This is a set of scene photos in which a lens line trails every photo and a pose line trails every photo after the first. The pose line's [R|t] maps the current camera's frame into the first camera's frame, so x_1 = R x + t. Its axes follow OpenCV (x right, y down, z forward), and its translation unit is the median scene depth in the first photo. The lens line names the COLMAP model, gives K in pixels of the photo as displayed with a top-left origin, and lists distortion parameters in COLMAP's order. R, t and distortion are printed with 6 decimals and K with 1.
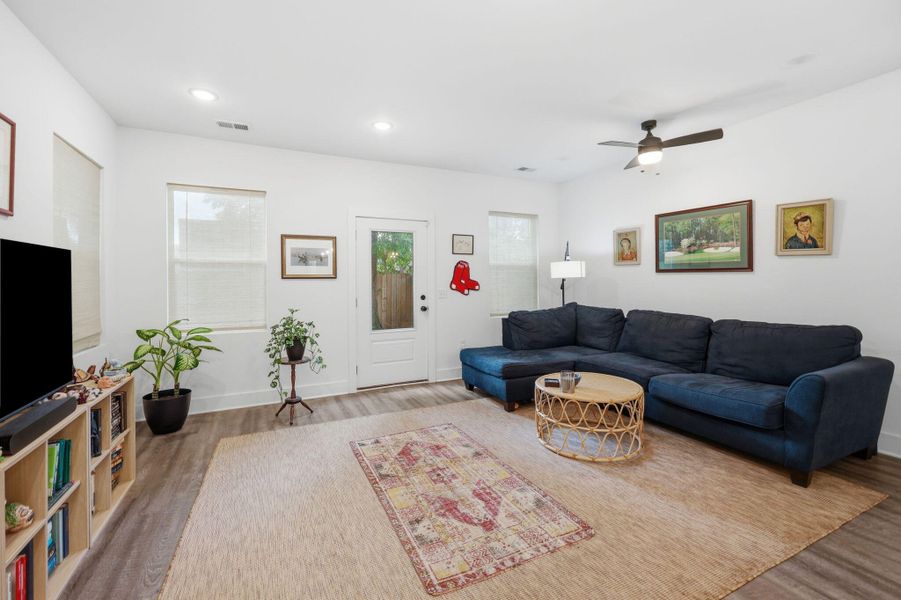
lens RADIAL K [[383.0, 0, 450.5], [0, 383.0, 281.2], [0, 0, 1]] dist [-0.002612, -0.000427]
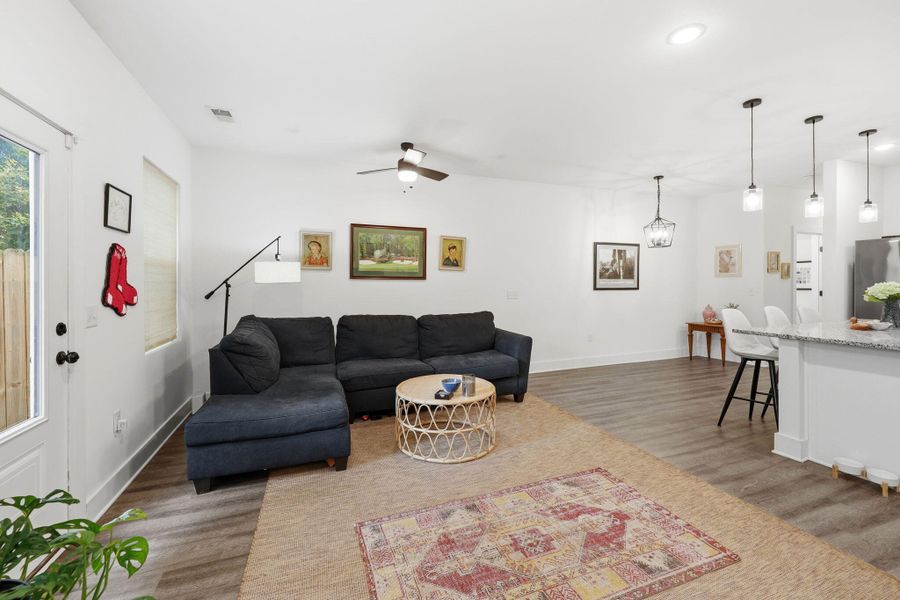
lens RADIAL K [[372.3, 0, 447.2], [0, 372.3, 287.1], [0, 0, 1]] dist [-0.001023, -0.000036]
pose [[0.089135, 0.002960, 0.996015, -0.613425], [0.006666, 0.999971, -0.003568, 0.006972], [-0.995997, 0.006957, 0.089112, 0.879387]]
